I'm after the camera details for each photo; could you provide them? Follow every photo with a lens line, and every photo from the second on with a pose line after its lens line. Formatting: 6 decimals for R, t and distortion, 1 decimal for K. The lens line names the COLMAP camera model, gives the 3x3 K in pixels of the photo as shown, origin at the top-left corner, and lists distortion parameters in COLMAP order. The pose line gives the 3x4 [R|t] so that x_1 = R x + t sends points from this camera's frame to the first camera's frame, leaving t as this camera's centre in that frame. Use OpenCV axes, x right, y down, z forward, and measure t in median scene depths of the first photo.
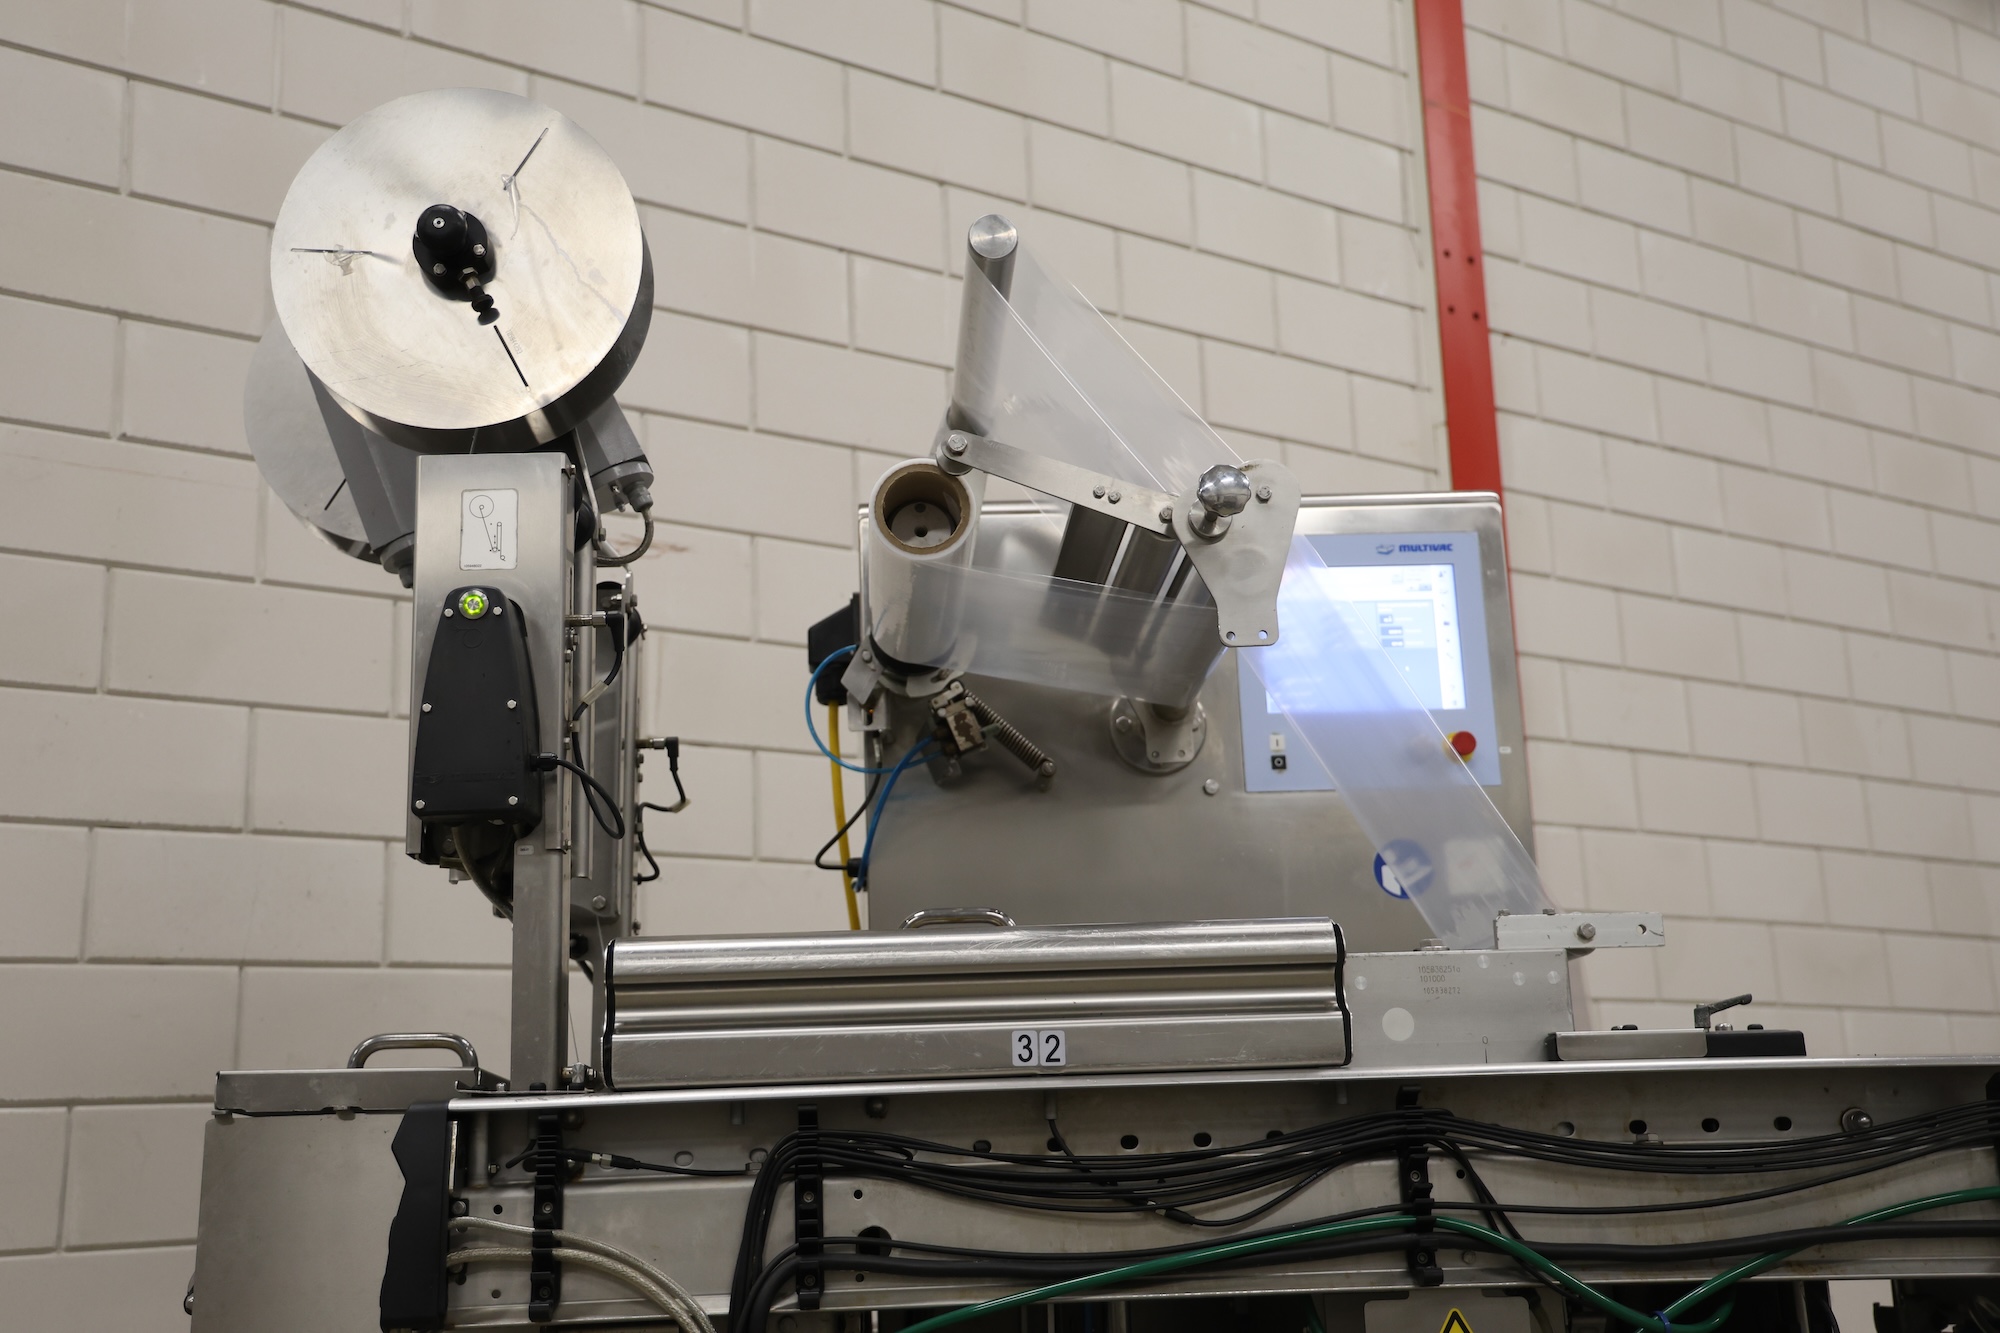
lens RADIAL K [[2200.4, 0, 997.6], [0, 2200.4, 657.9], [0, 0, 1]] dist [0.074392, 0.000000]
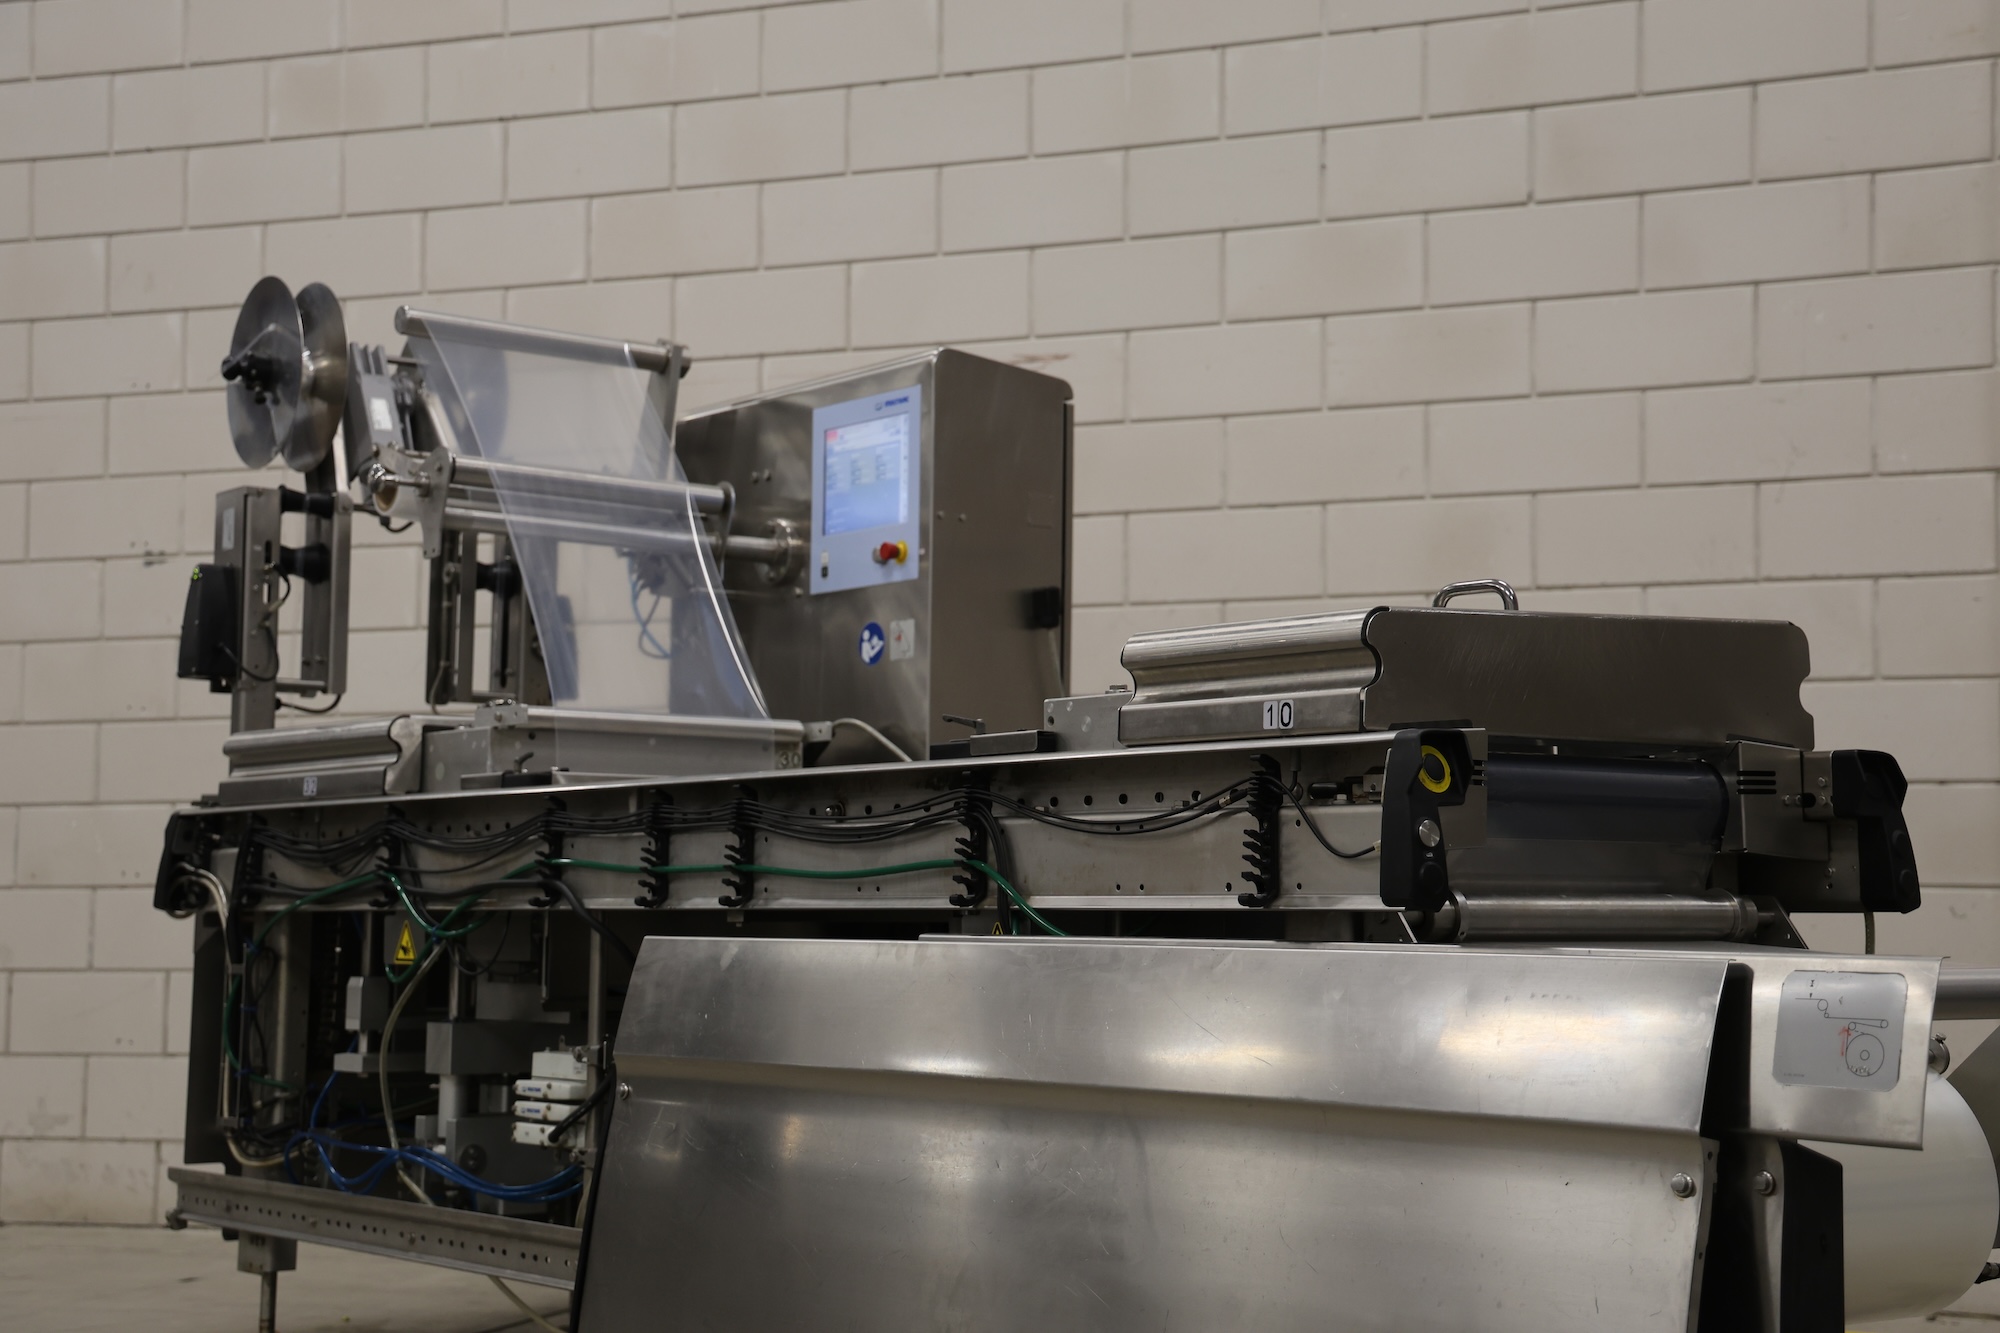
lens RADIAL K [[3022.8, 0, 1001.7], [0, 3022.8, 659.2], [0, 0, 1]] dist [0.196834, 0.000000]
pose [[0.564467, -0.033500, -0.824776, 2.529479], [0.168471, 0.982820, 0.075380, -0.034765], [0.808081, -0.181500, 0.560413, -0.006340]]
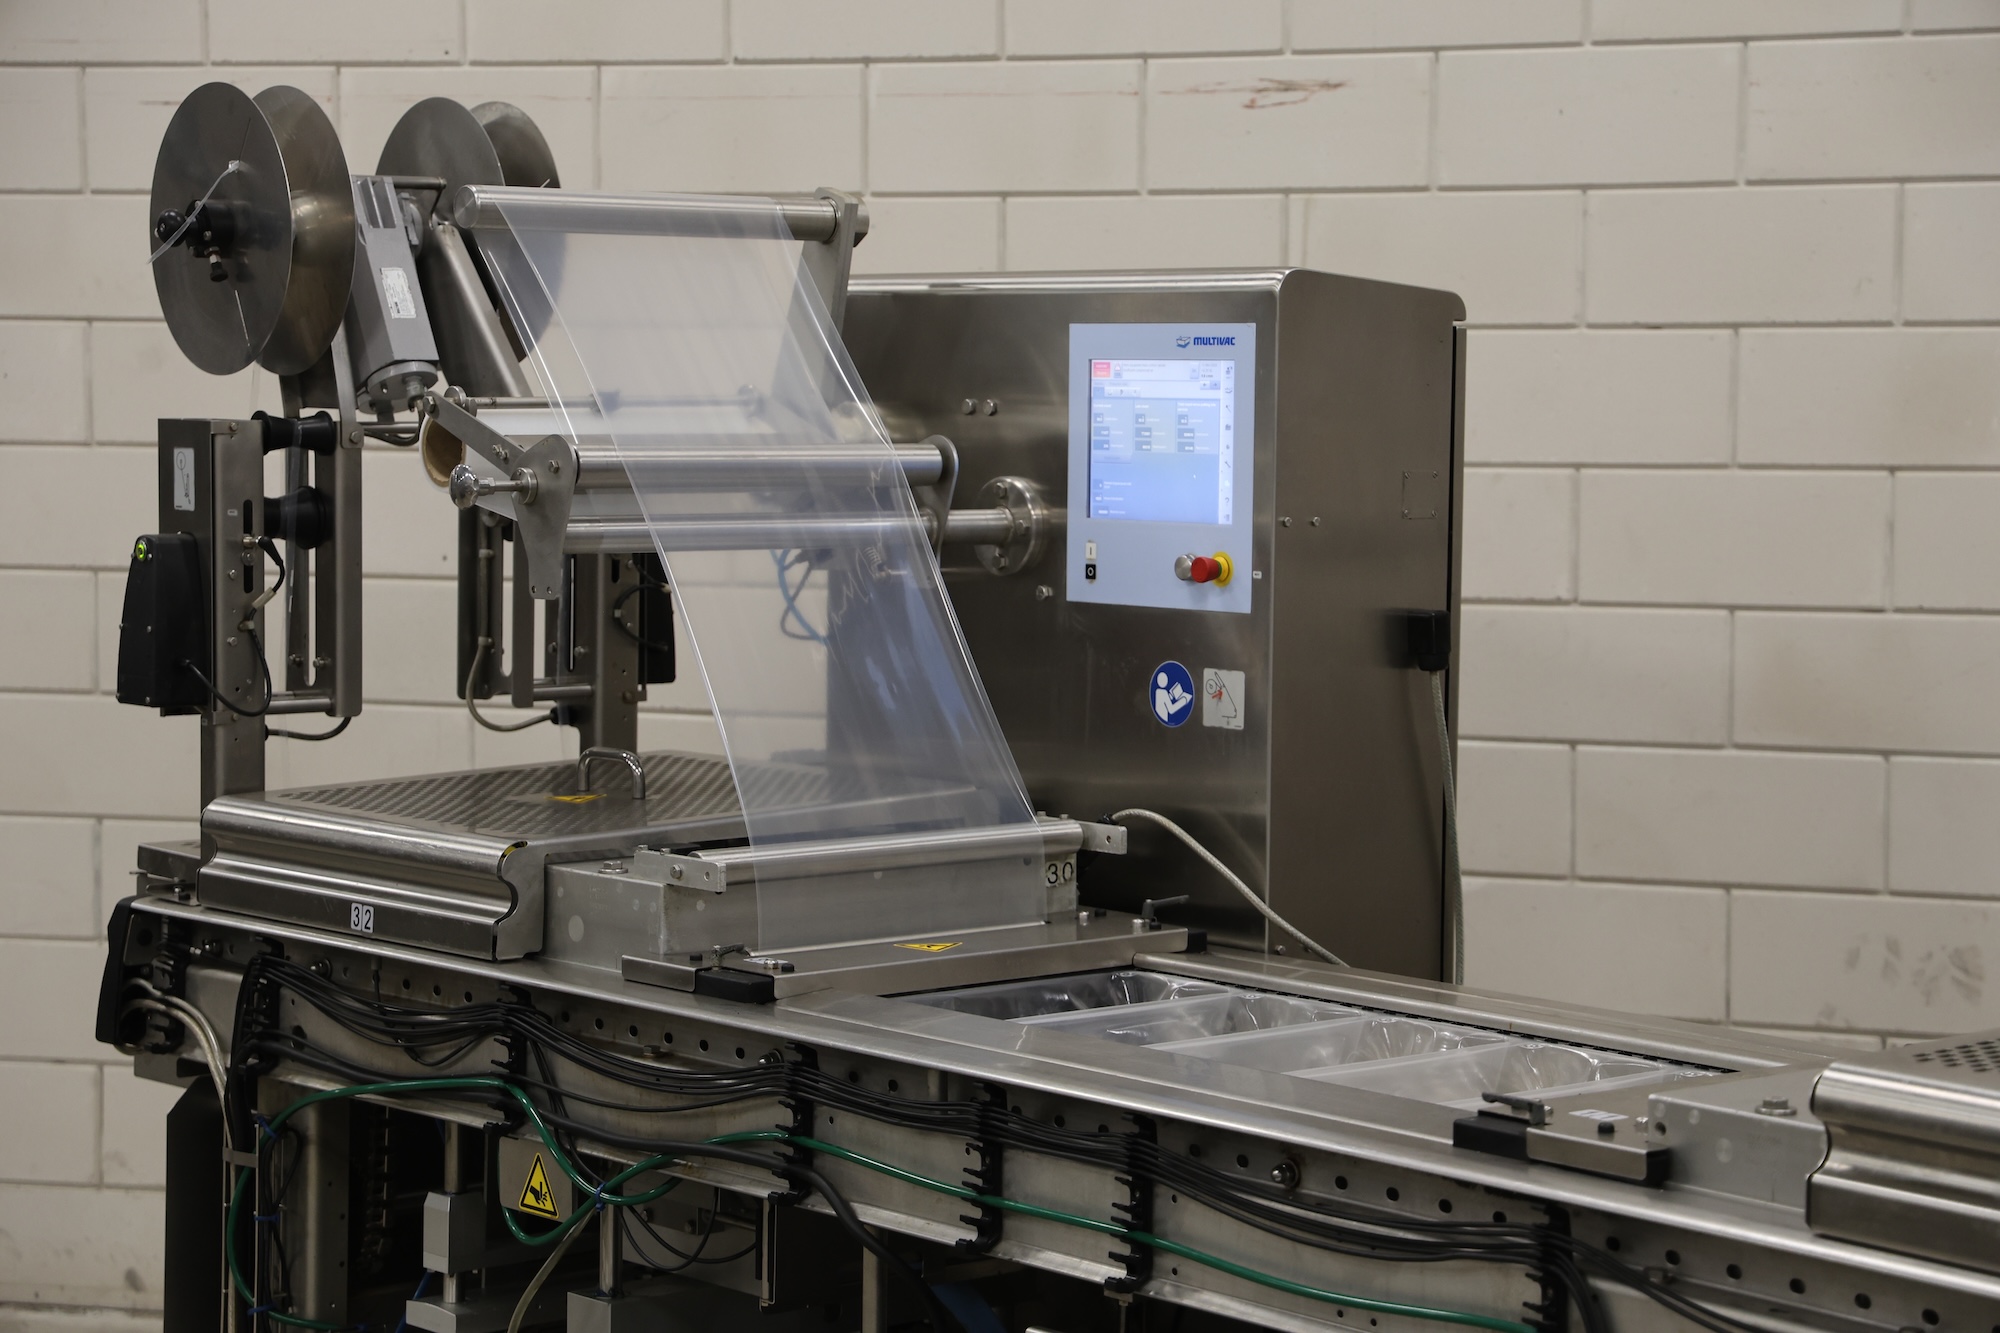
lens RADIAL K [[4447.3, 0, 1014.5], [0, 4447.3, 663.7], [0, 0, 1]] dist [0.392954, 0.000000]
pose [[0.599416, 0.097078, -0.794529, 2.332305], [0.163309, 0.956907, 0.240123, -0.543765], [0.783601, -0.273687, 0.557732, -0.164138]]
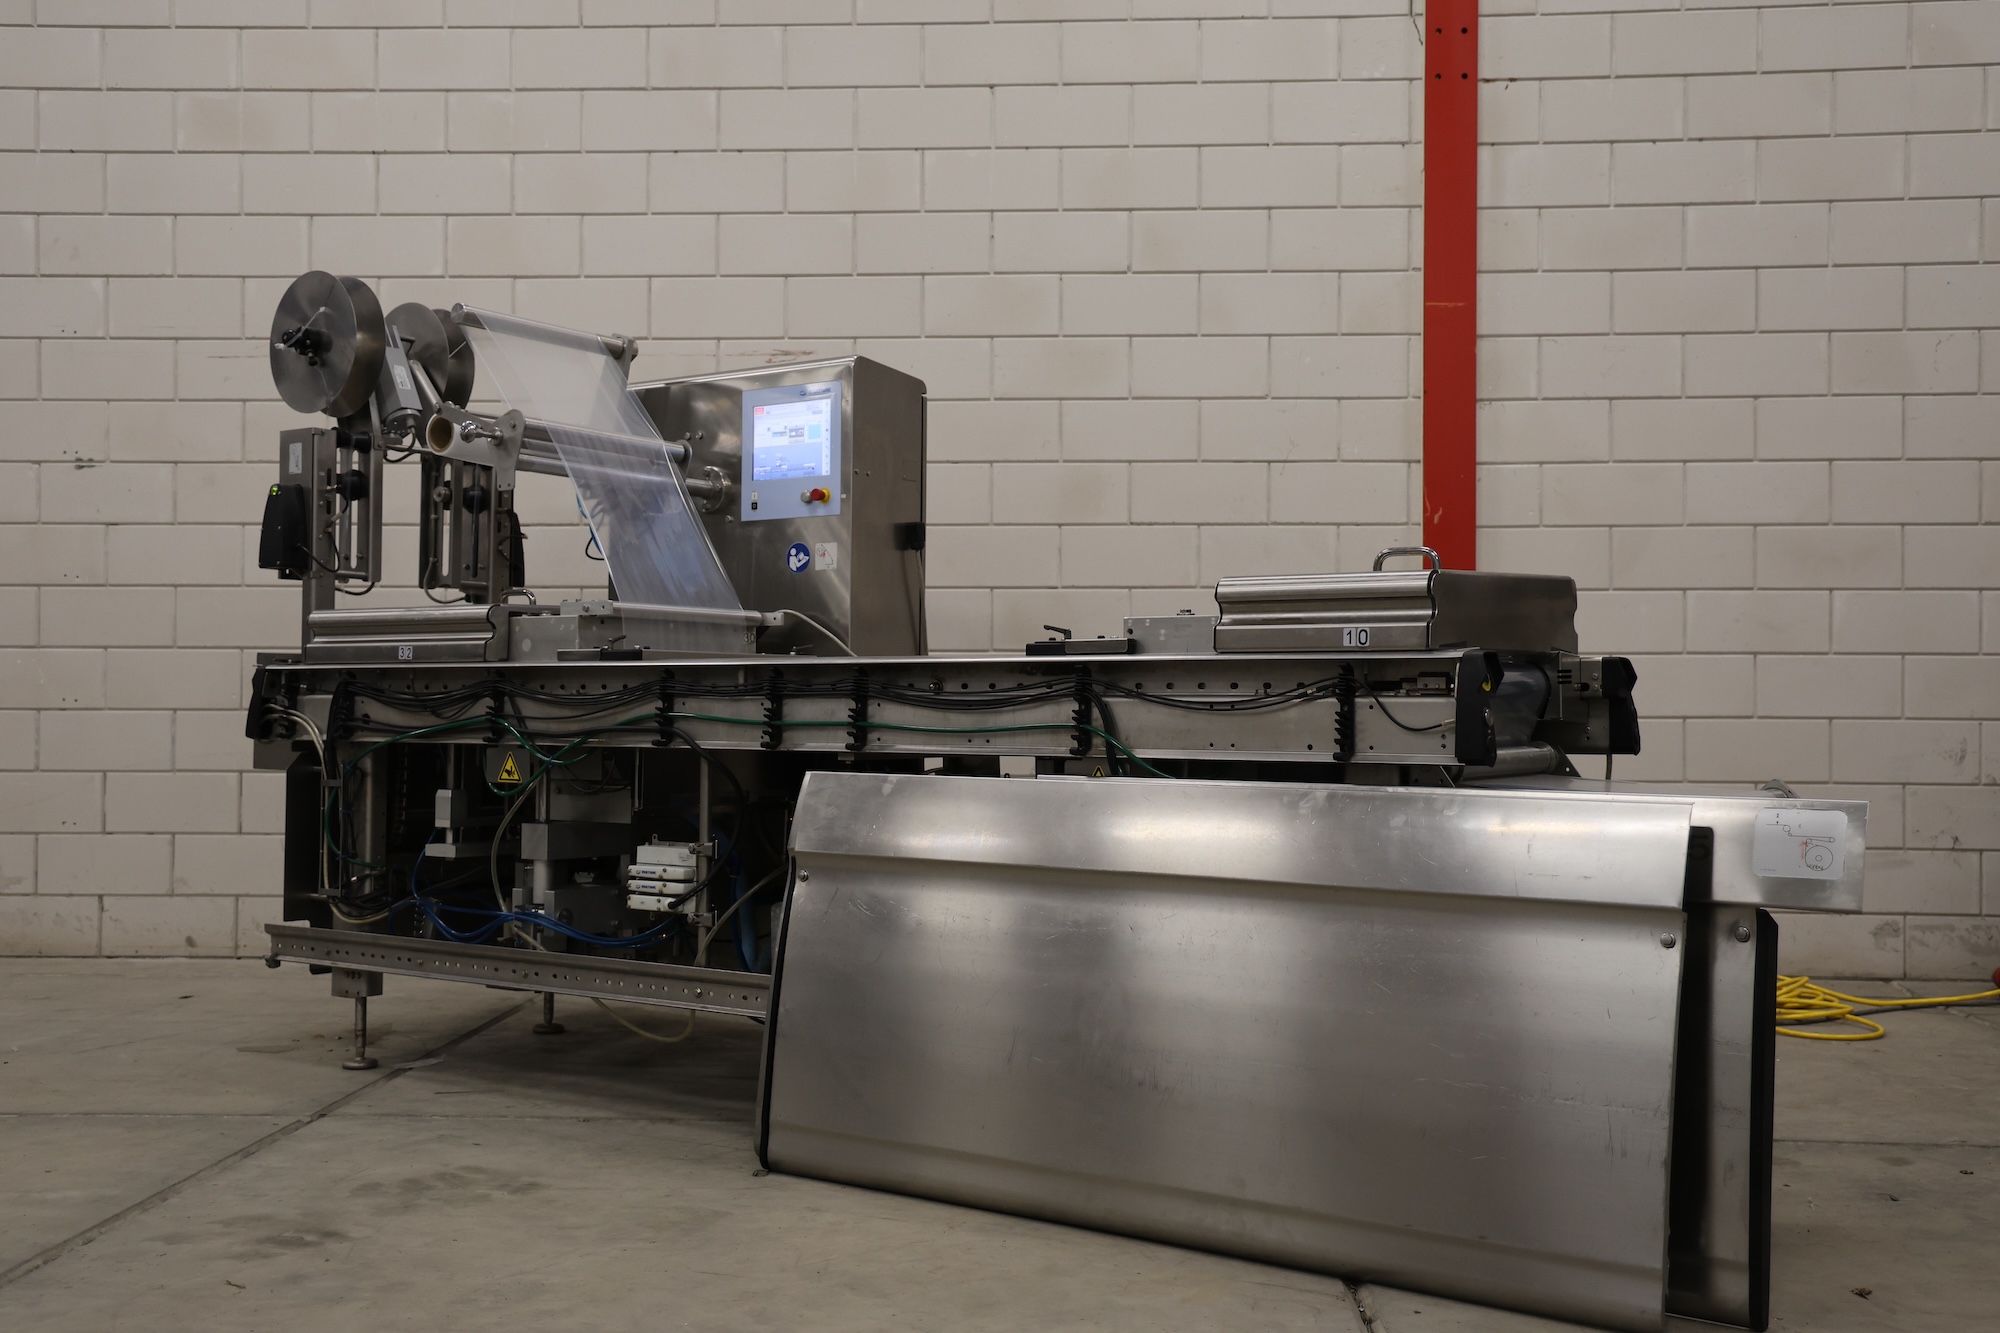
lens RADIAL K [[2007.0, 0, 1012.0], [0, 2007.0, 682.1], [0, 0, 1]] dist [0.048349, 0.000000]
pose [[0.793490, 0.030770, -0.607805, 2.048752], [0.110462, 0.974850, 0.193560, -0.179374], [0.598474, -0.220728, 0.770135, -0.455014]]
